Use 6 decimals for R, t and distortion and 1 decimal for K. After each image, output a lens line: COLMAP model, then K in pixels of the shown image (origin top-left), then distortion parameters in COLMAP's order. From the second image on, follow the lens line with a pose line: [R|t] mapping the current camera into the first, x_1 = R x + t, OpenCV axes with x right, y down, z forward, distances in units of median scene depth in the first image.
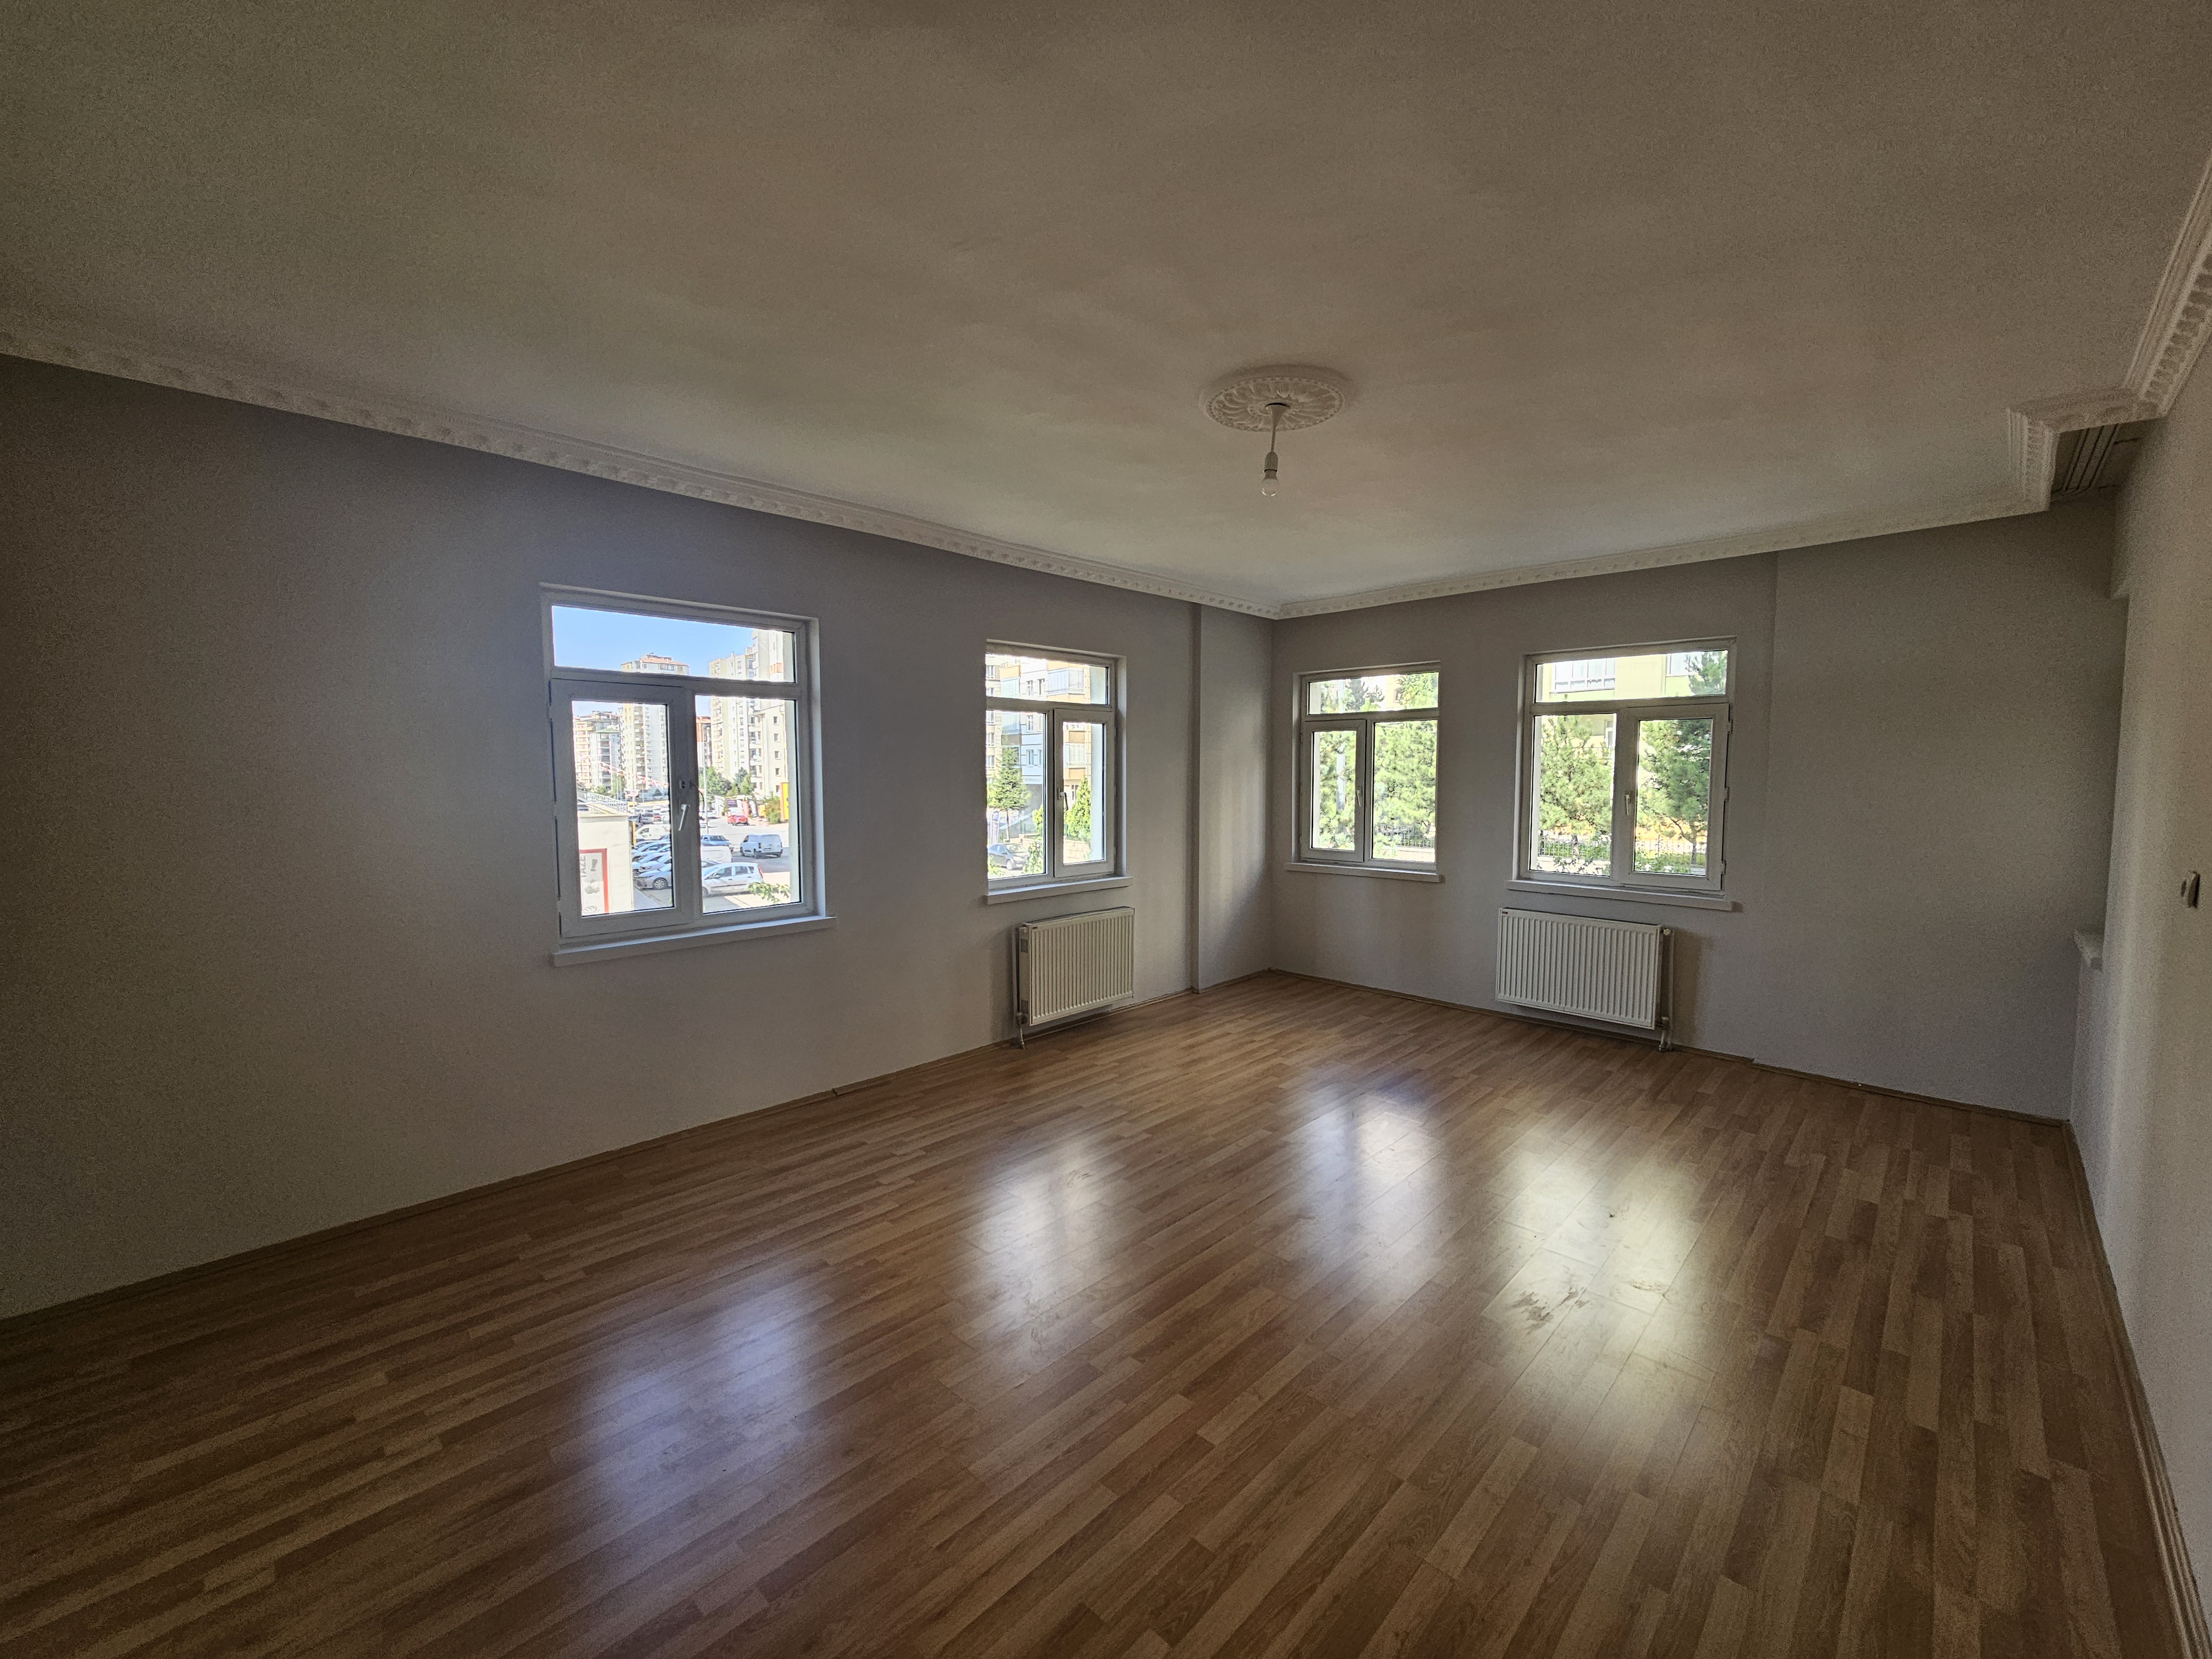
lens RADIAL K [[905.8, 0, 1110.0], [0, 905.8, 832.3], [0, 0, 1]] dist [0.007938, -0.001653]
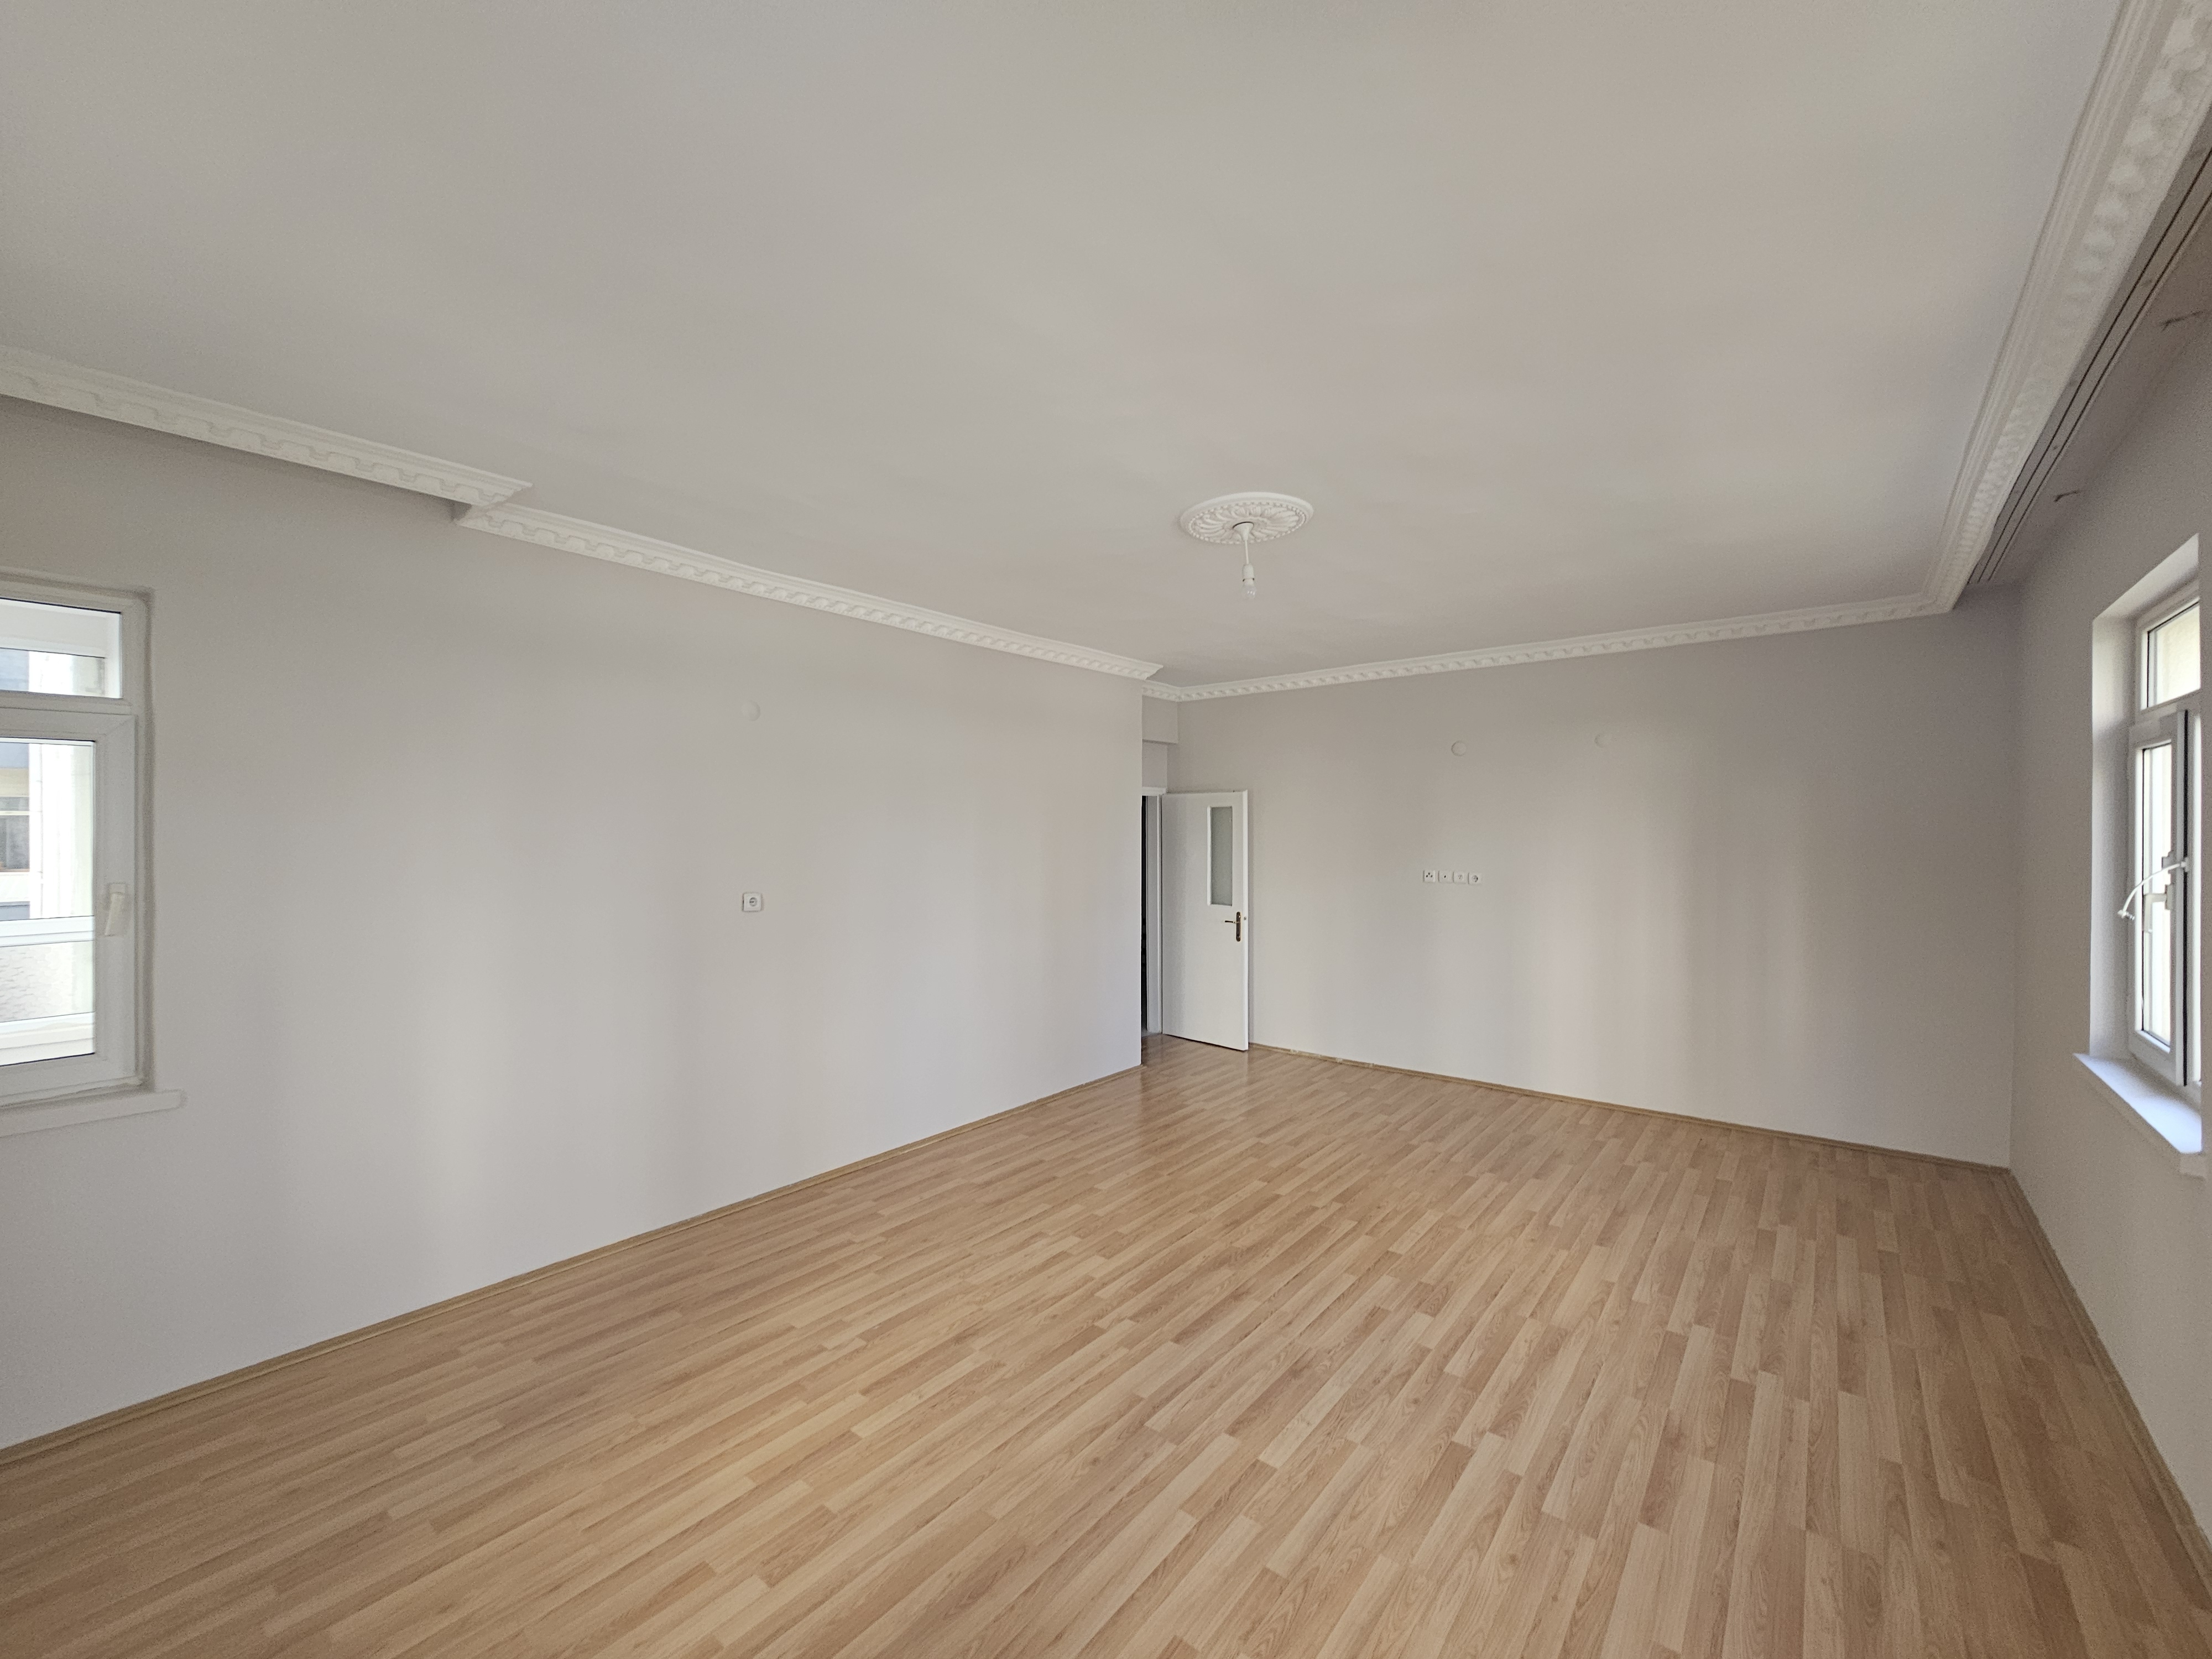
lens RADIAL K [[905.8, 0, 1101.1], [0, 905.8, 832.9], [0, 0, 1]] dist [0.007938, -0.001653]
pose [[-0.996831, -0.000466, -0.079551, 0.367964], [-0.006209, 0.997388, 0.071957, -0.128823], [0.079309, 0.072223, -0.994230, 1.735464]]
